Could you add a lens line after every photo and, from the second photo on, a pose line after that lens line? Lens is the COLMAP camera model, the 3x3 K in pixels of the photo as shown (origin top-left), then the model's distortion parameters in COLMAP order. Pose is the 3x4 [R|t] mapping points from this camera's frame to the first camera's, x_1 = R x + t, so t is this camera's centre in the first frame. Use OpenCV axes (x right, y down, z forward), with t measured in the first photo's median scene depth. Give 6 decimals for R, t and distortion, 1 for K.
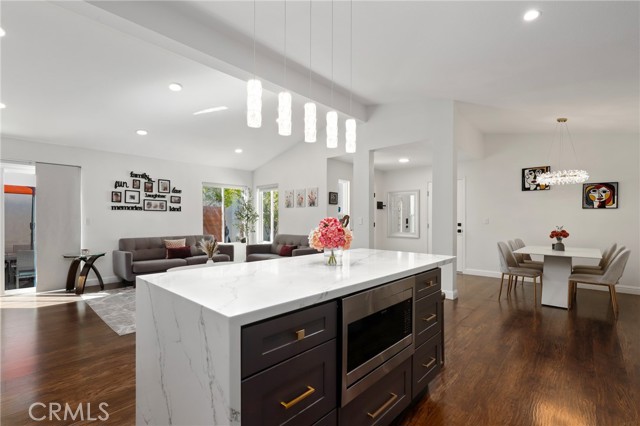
lens RADIAL K [[292.5, 0, 322.3], [0, 292.5, 217.1], [0, 0, 1]] dist [-0.000496, 0.000066]
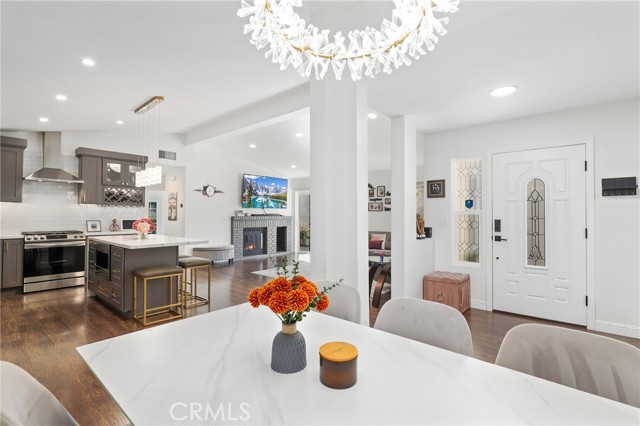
lens RADIAL K [[292.5, 0, 324.0], [0, 292.5, 209.4], [0, 0, 1]] dist [-0.000496, 0.000066]
pose [[0.054550, -0.021280, -0.998284, 0.759402], [0.004585, 0.999768, -0.021061, -0.002543], [0.998501, -0.003428, 0.054635, 0.736755]]
